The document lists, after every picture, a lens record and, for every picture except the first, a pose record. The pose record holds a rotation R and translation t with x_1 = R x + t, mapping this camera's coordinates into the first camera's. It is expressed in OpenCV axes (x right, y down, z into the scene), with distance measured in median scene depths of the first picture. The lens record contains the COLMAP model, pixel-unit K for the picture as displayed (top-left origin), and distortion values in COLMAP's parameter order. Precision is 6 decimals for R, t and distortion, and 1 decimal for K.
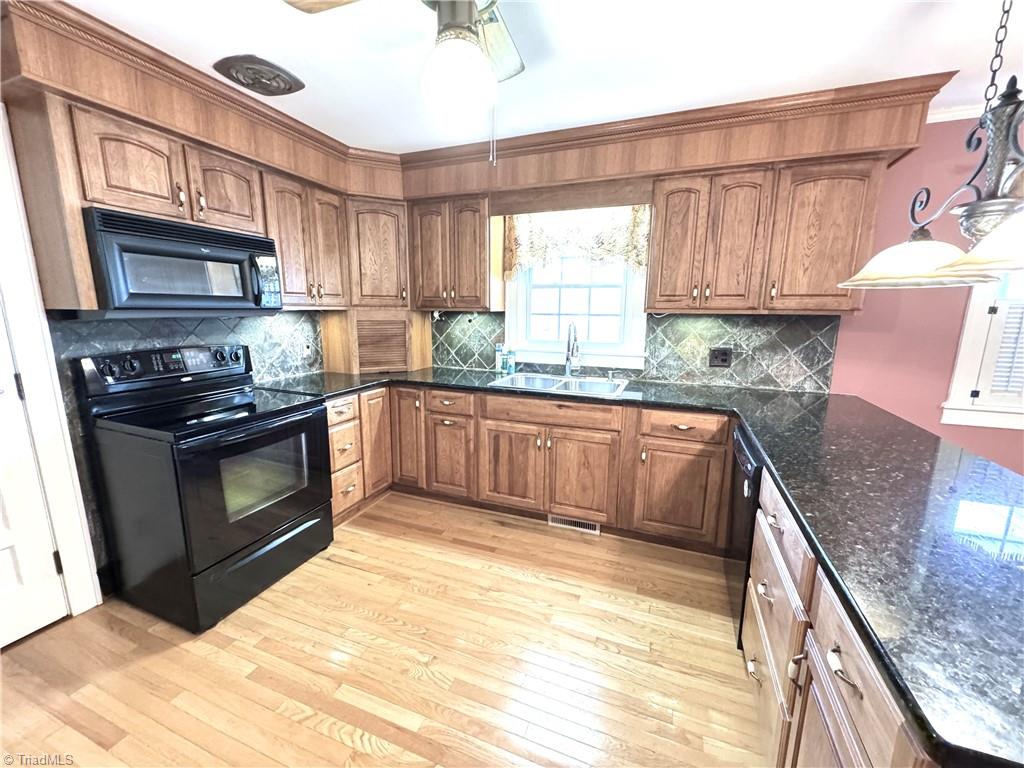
lens RADIAL K [[408.8, 0, 512.0], [0, 408.8, 384.0], [0, 0, 1]] dist [0.001524, 0.000395]
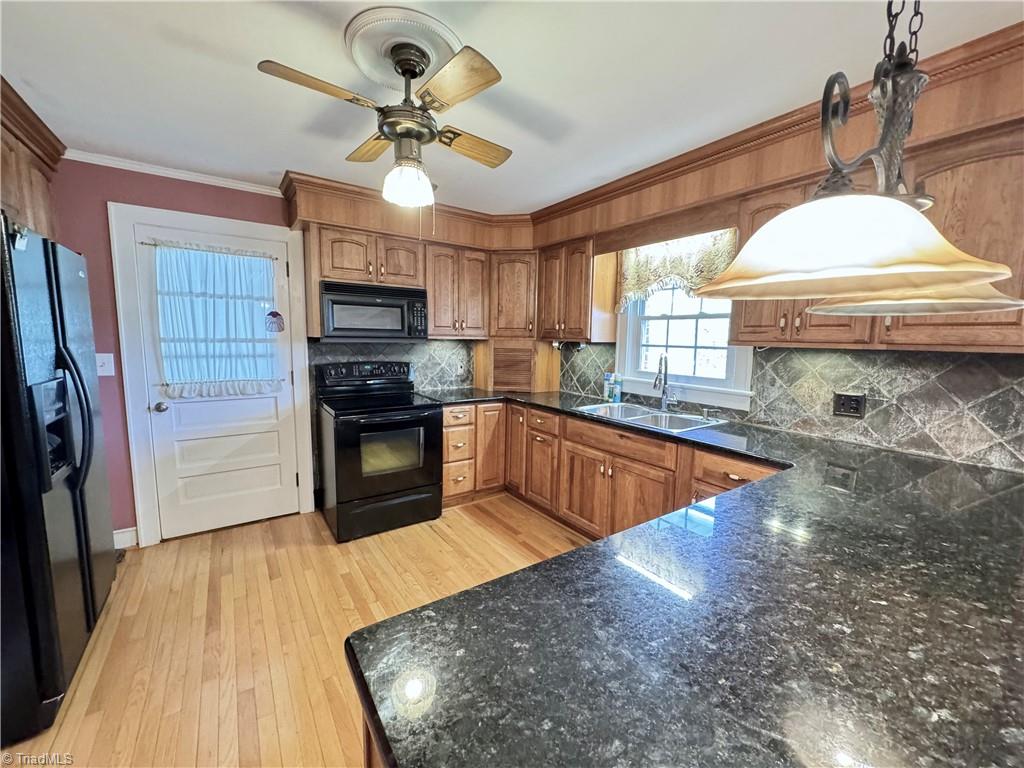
lens RADIAL K [[408.8, 0, 512.0], [0, 408.8, 384.0], [0, 0, 1]] dist [0.001524, 0.000395]
pose [[0.828650, 0.070327, -0.555332, 0.408559], [-0.112116, 0.992825, -0.041565, -0.000634], [0.548425, 0.096704, 0.830589, 0.007513]]
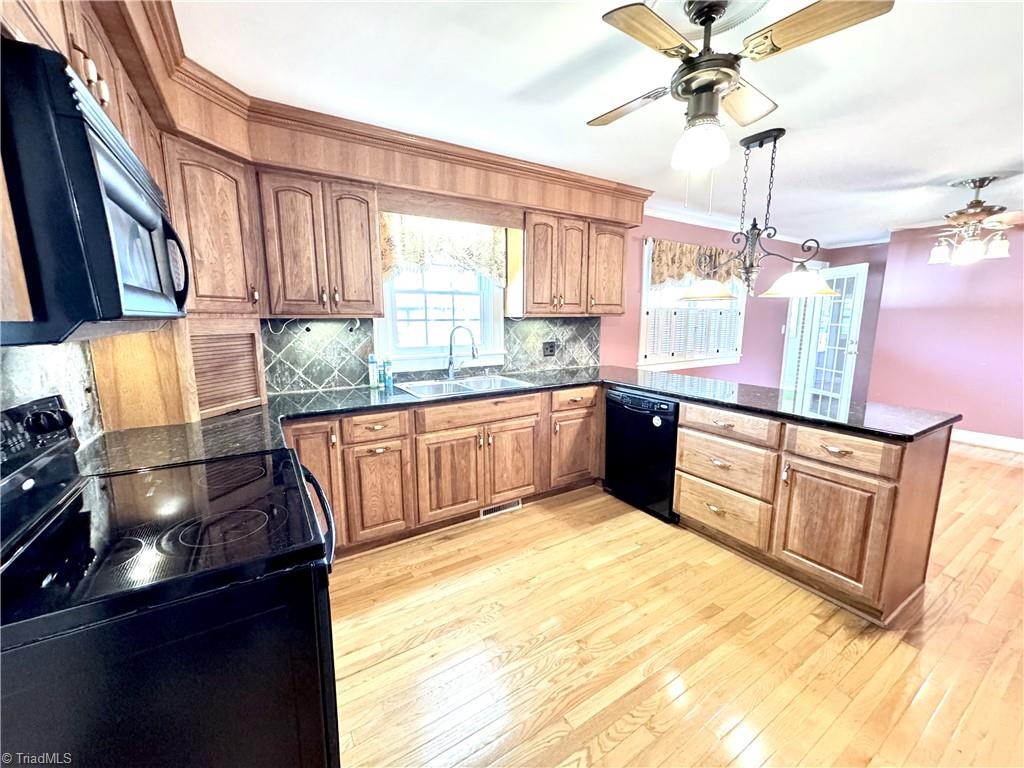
lens RADIAL K [[408.8, 0, 512.0], [0, 408.8, 384.0], [0, 0, 1]] dist [0.001524, 0.000395]
pose [[0.601508, -0.141246, 0.786281, -0.652404], [0.153672, 0.986322, 0.059622, -0.050138], [-0.783947, 0.084966, 0.614986, 0.269018]]
